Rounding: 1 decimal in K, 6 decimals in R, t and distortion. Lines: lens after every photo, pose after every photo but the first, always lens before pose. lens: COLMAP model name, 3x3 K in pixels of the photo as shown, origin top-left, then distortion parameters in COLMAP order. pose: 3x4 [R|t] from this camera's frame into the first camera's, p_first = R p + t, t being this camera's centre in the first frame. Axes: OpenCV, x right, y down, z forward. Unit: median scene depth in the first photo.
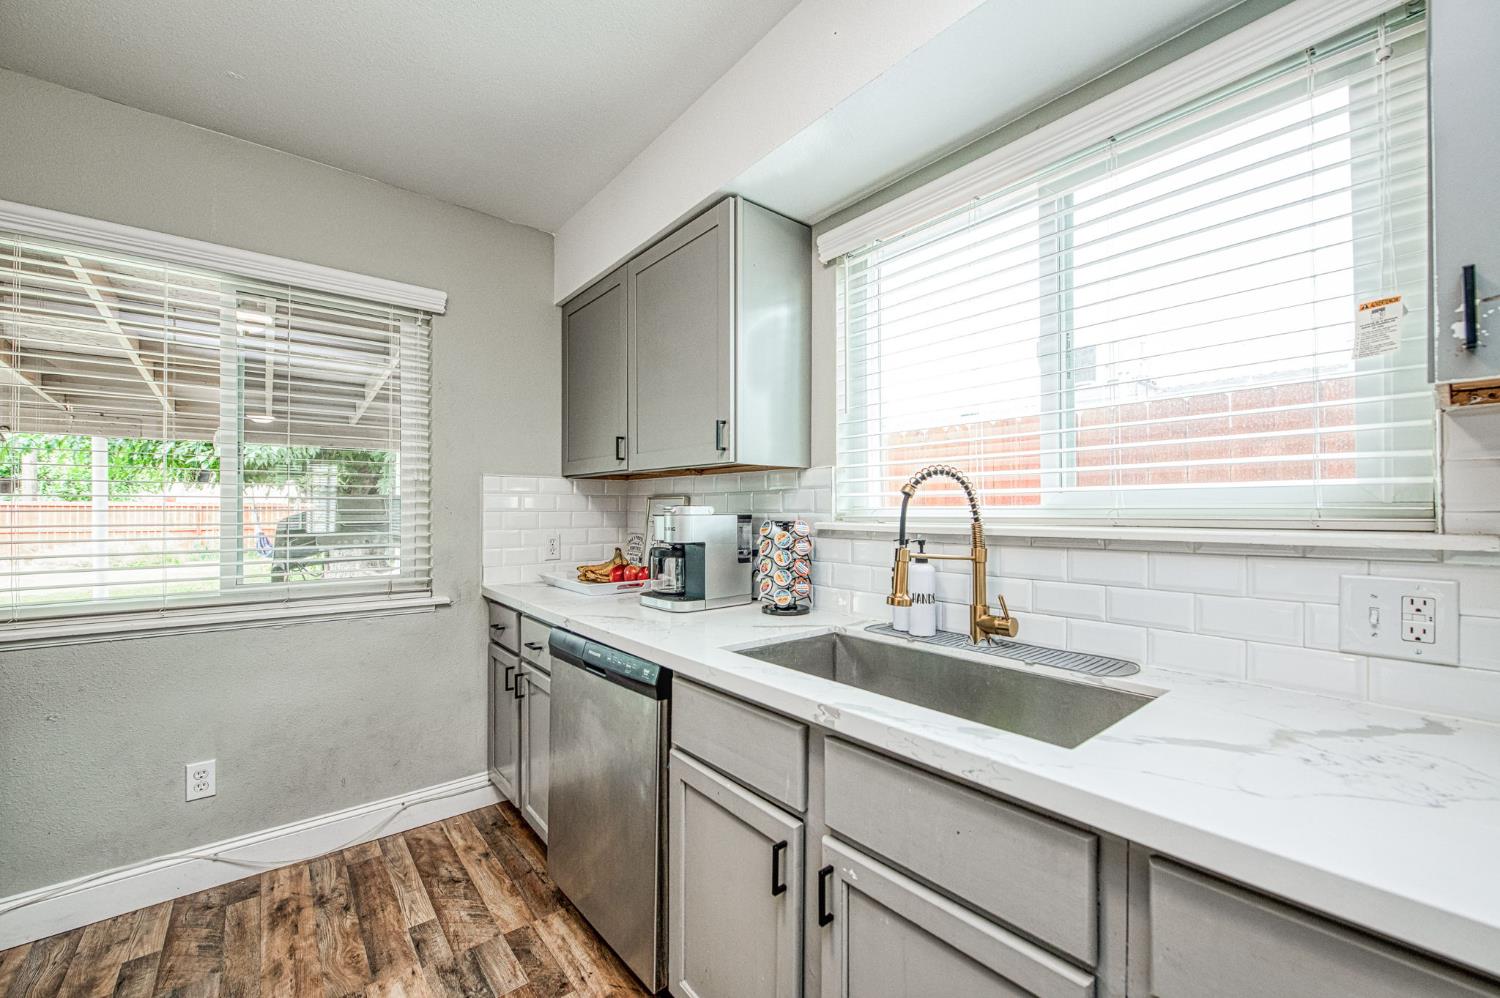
lens RADIAL K [[594.7, 0, 746.6], [0, 594.7, 506.0], [0, 0, 1]] dist [0.002631, -0.000209]
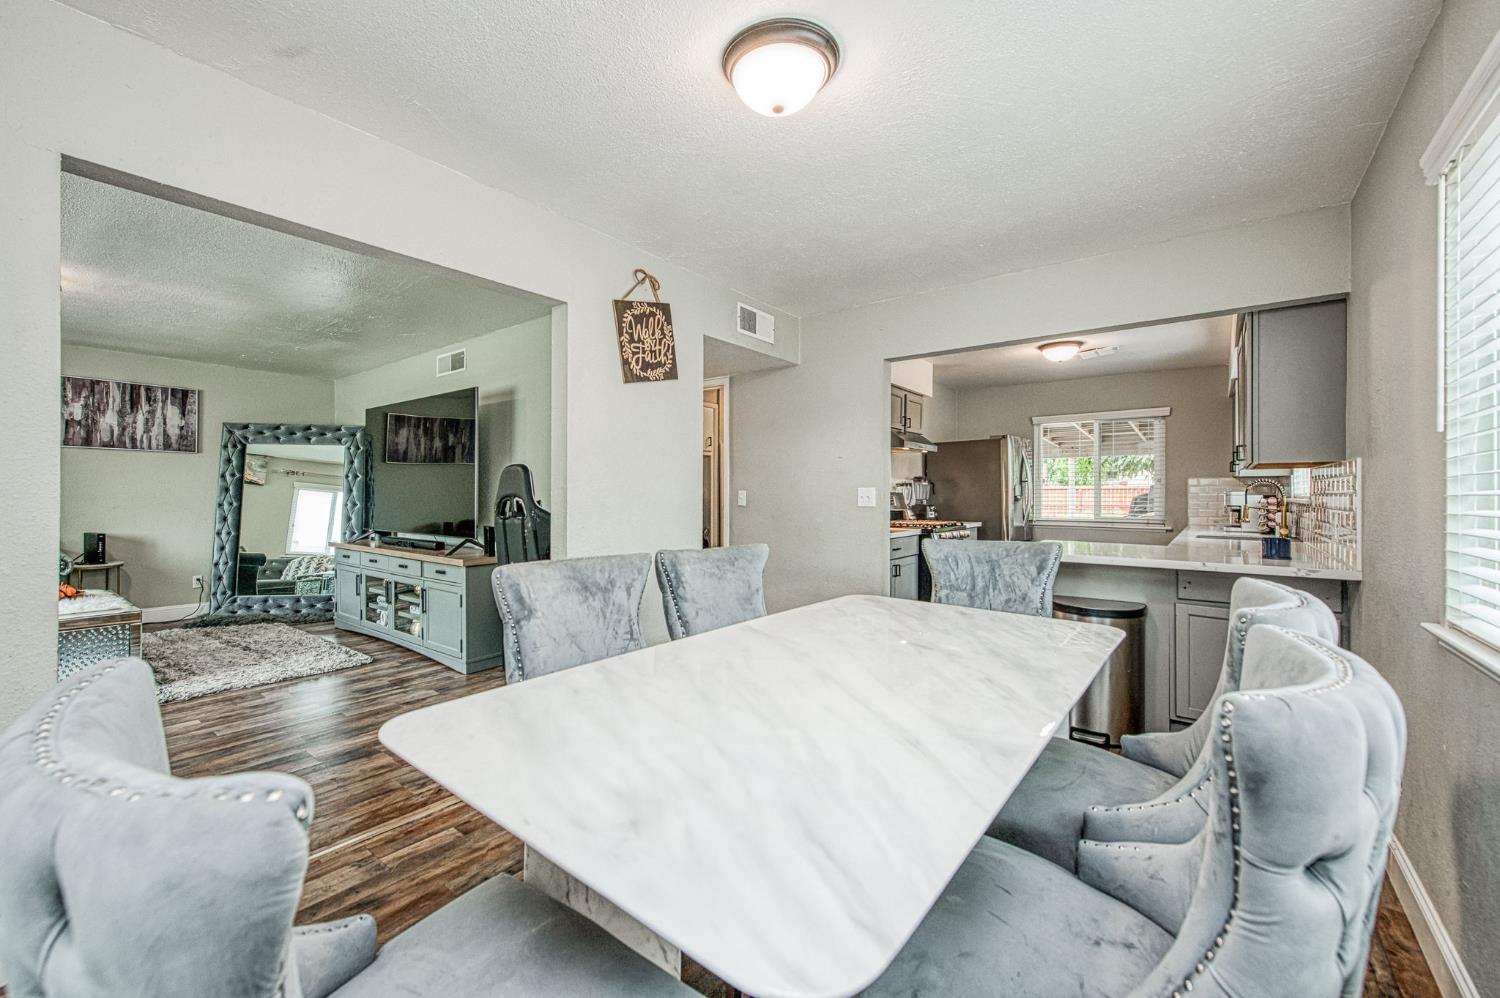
lens RADIAL K [[602.7, 0, 714.5], [0, 602.7, 494.3], [0, 0, 1]] dist [0.000284, -0.000054]
pose [[0.187895, 0.003133, -0.982184, 2.003211], [0.002850, 0.999989, 0.003735, -0.002906], [0.982185, -0.003501, 0.187884, -1.689925]]
